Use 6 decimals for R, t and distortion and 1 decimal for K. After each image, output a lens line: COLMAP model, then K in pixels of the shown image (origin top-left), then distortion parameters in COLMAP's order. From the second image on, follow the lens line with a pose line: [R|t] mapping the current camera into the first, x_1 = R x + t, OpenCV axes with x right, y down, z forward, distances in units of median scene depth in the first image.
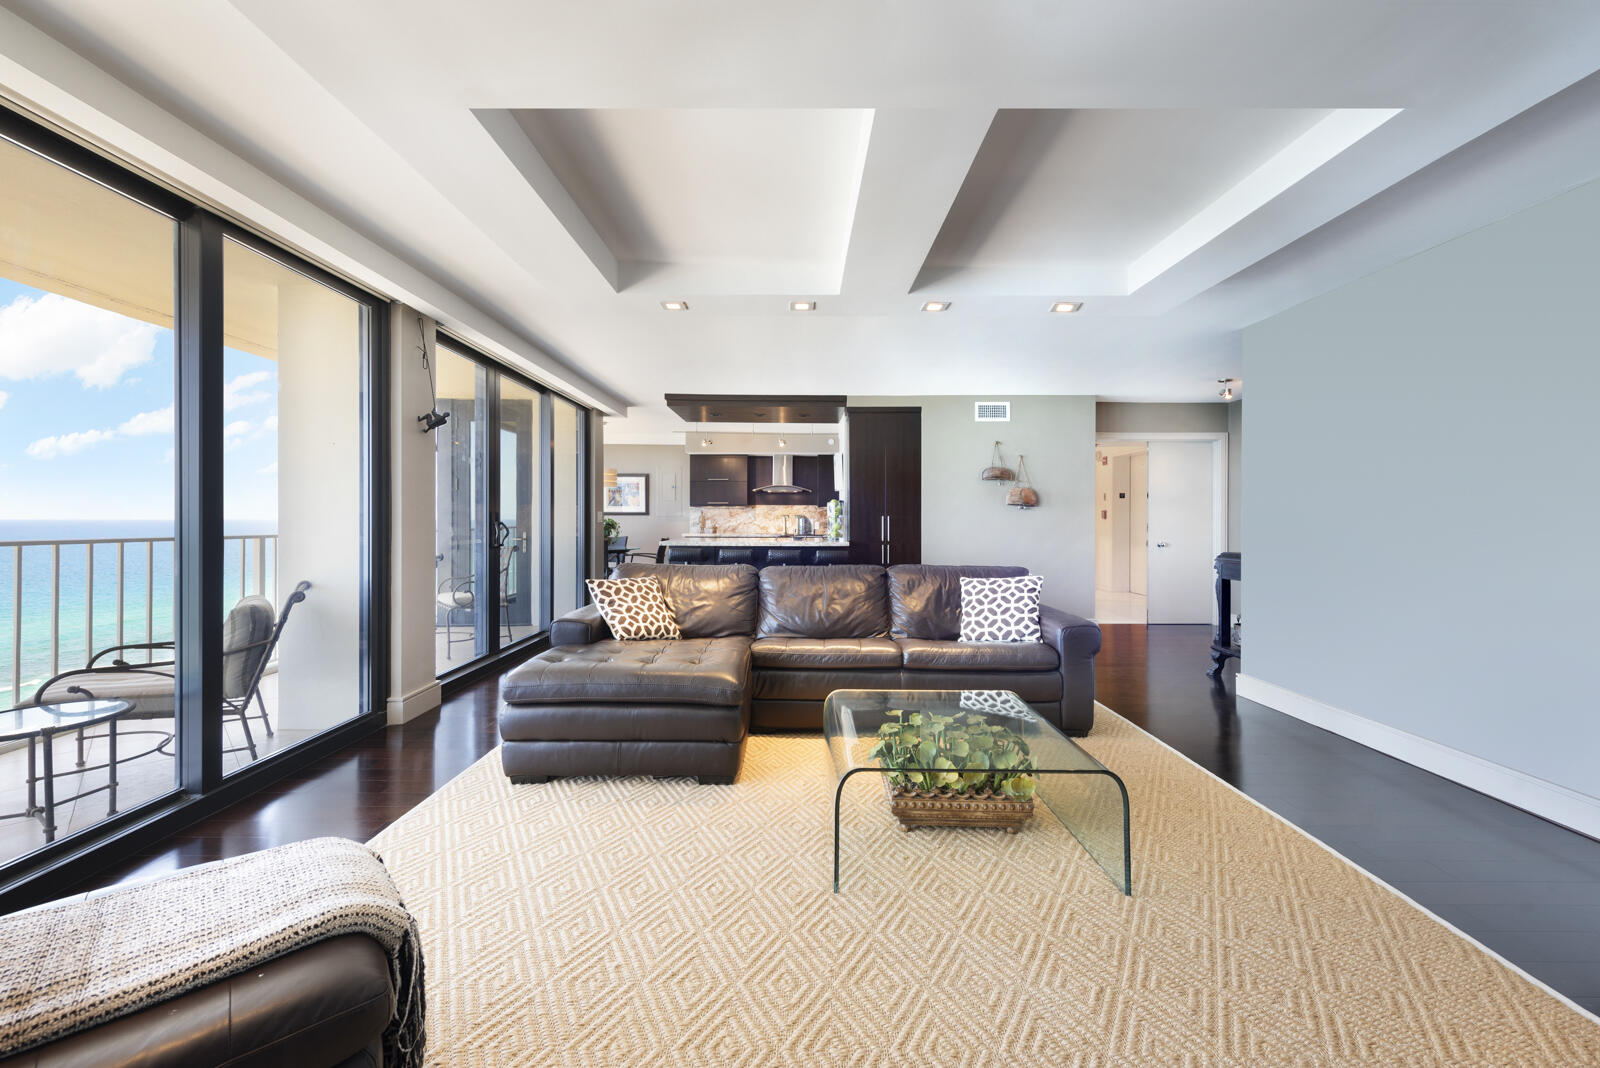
lens RADIAL K [[635.1, 0, 805.9], [0, 635.1, 518.4], [0, 0, 1]] dist [0.012335, -0.003372]
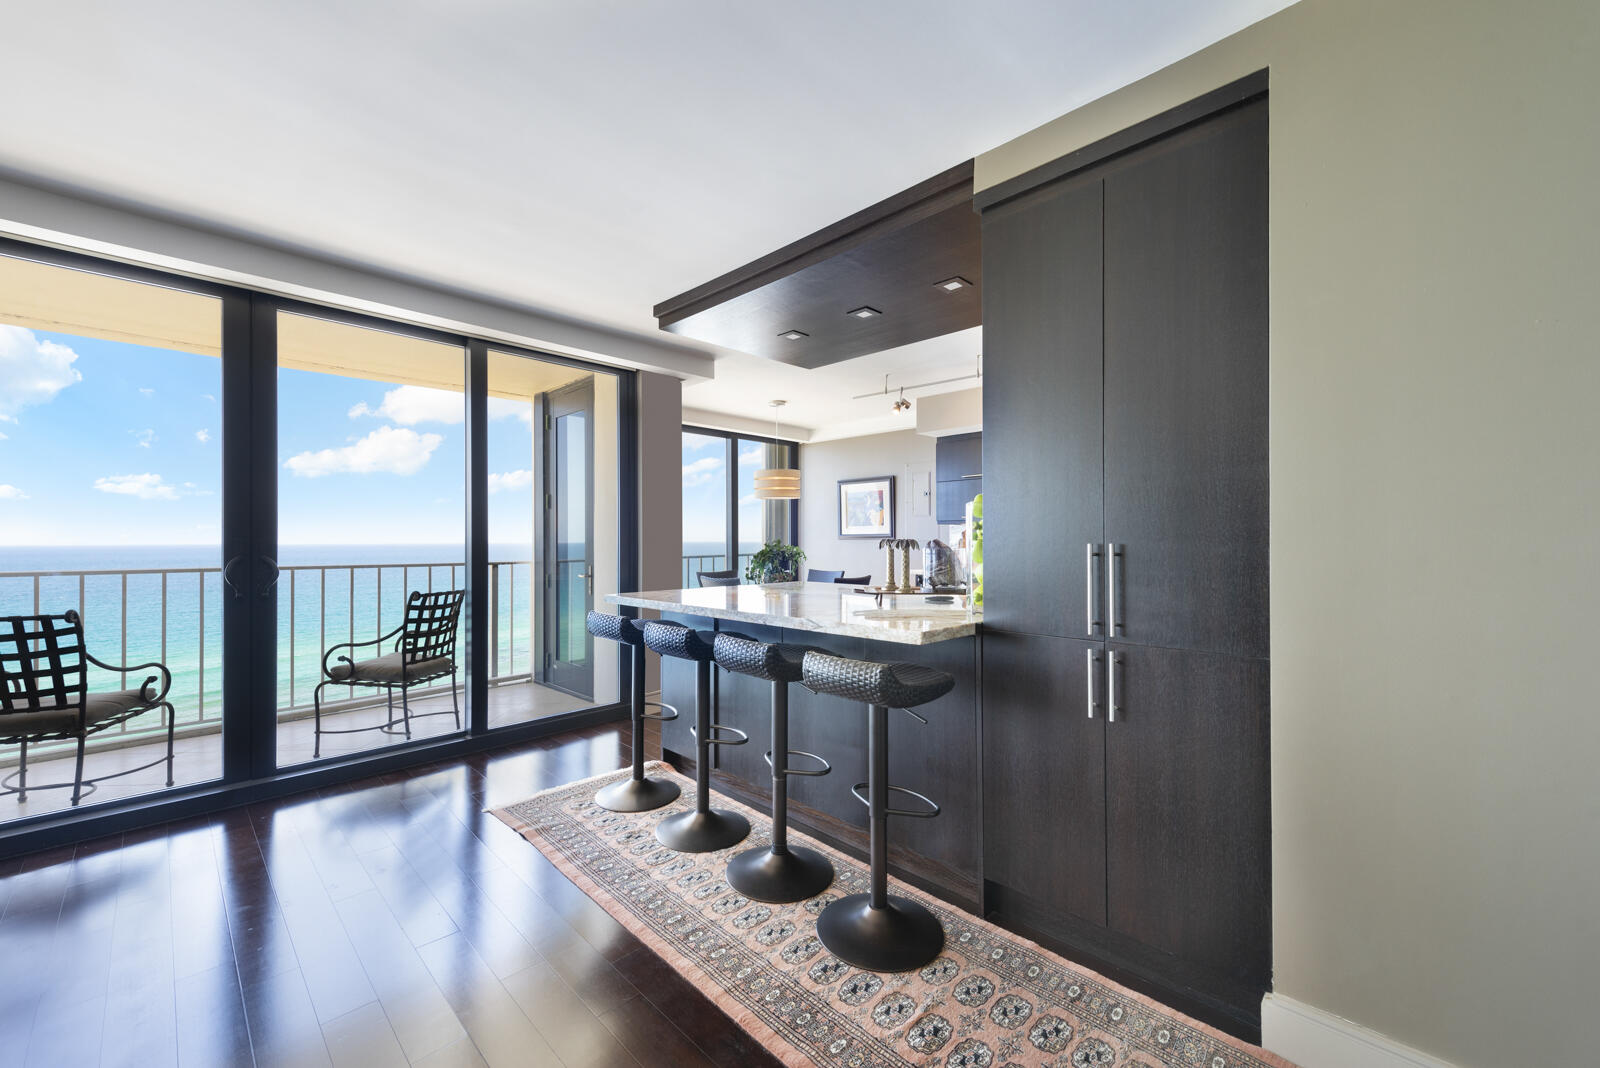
lens RADIAL K [[639.3, 0, 804.0], [0, 639.3, 531.7], [0, 0, 1]] dist [0.008710, -0.000852]
pose [[0.695155, -0.013051, -0.718742, 0.233505], [0.003200, 0.999881, -0.015061, -0.004617], [0.718853, 0.008169, 0.695114, 0.728070]]
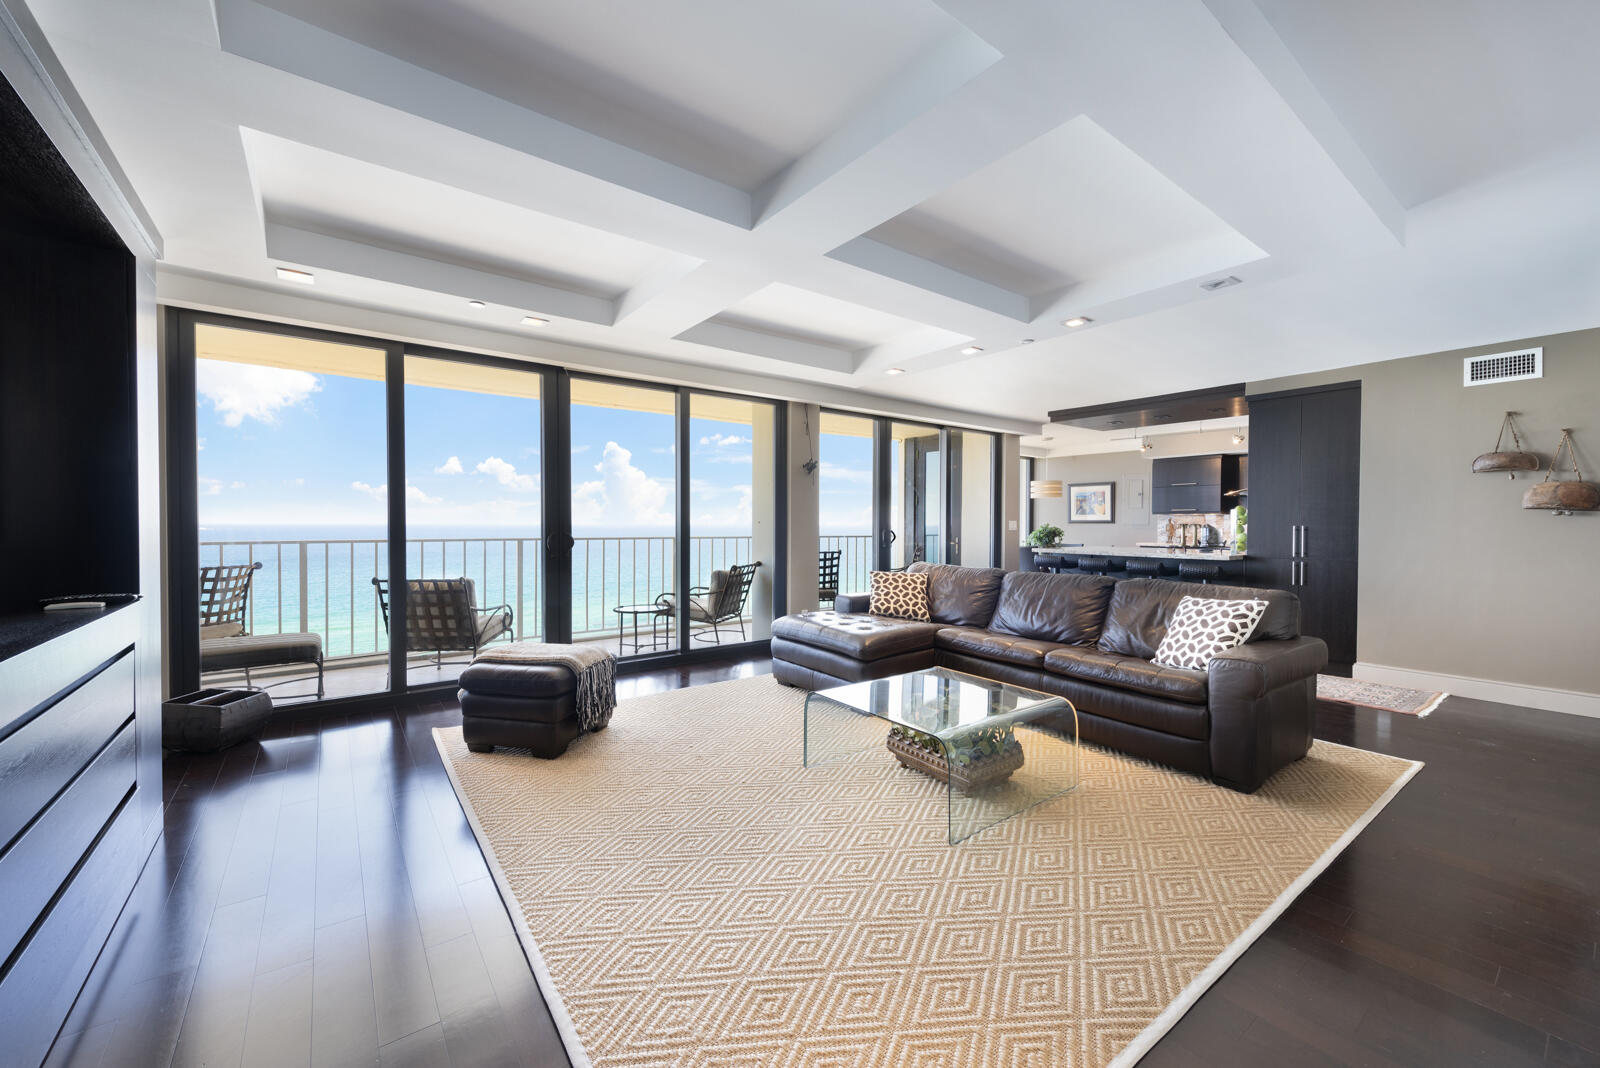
lens RADIAL K [[639.3, 0, 804.0], [0, 639.3, 531.7], [0, 0, 1]] dist [0.008710, -0.000852]
pose [[0.594294, 0.011406, -0.804167, 0.407202], [-0.003223, 0.999925, 0.011800, -0.003524], [0.804241, -0.004421, 0.594286, 0.021751]]
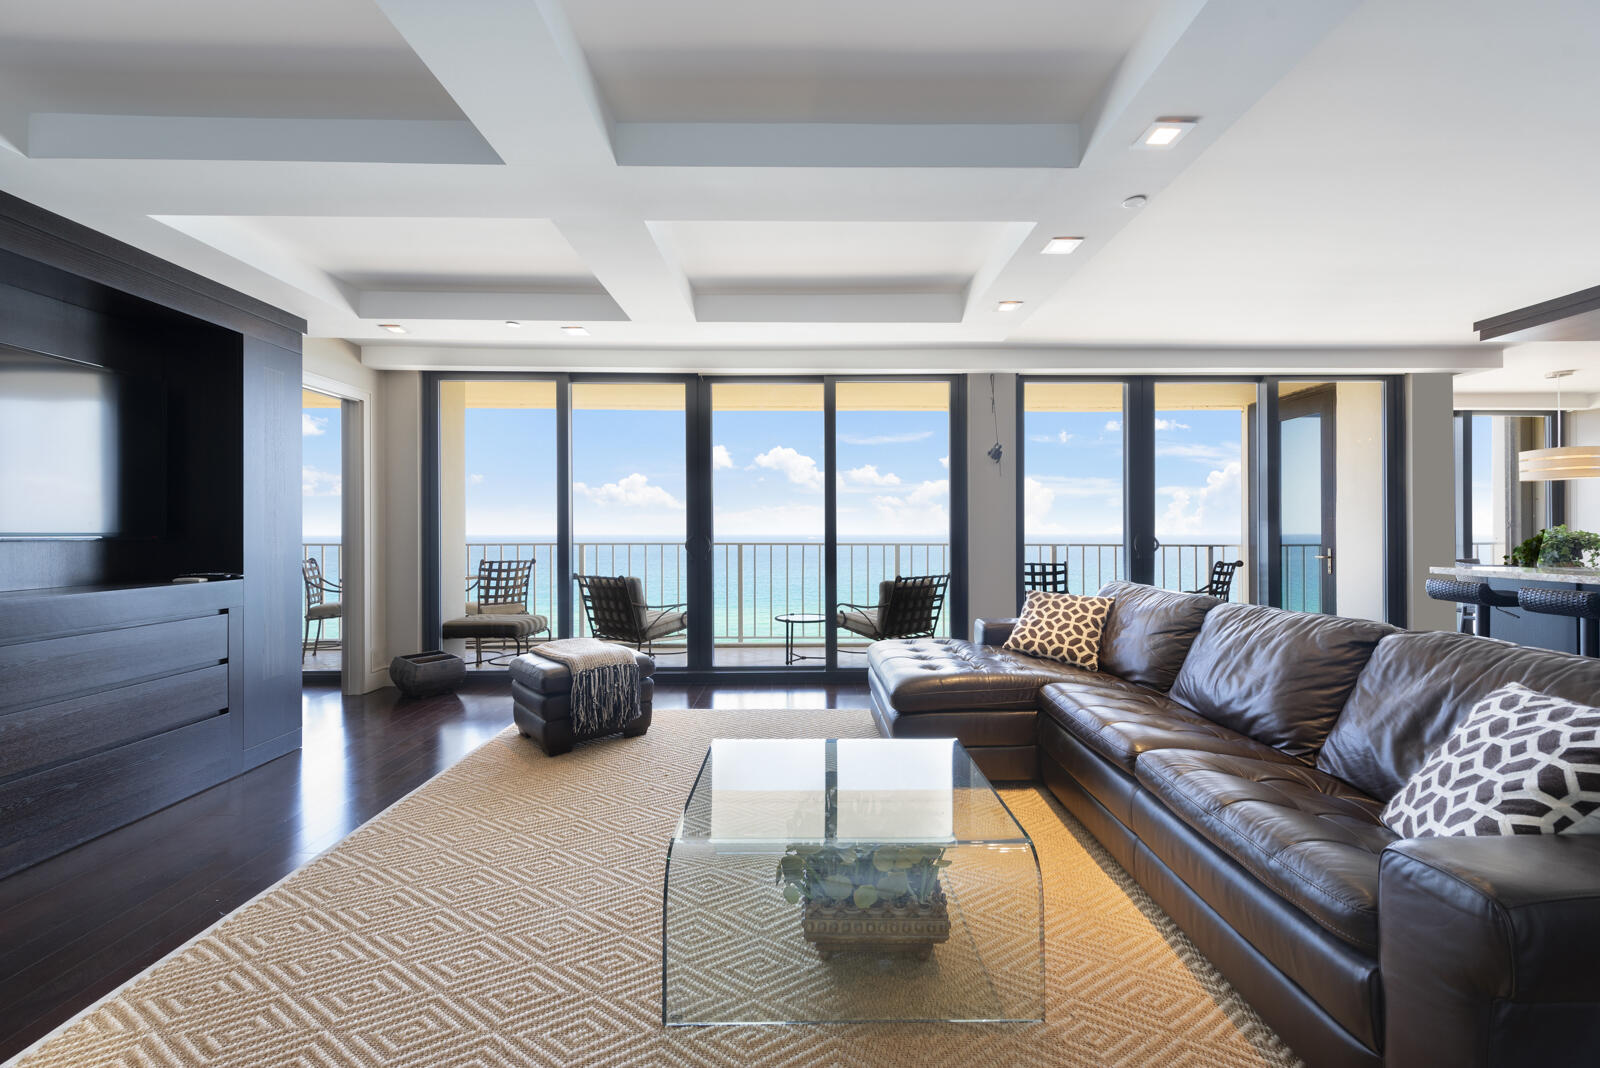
lens RADIAL K [[639.3, 0, 804.0], [0, 639.3, 531.7], [0, 0, 1]] dist [0.008710, -0.000852]
pose [[-0.011351, -0.002381, -0.999933, 0.395587], [-0.001202, 0.999996, -0.002368, 0.003766], [0.999935, 0.001175, -0.011354, 0.370663]]
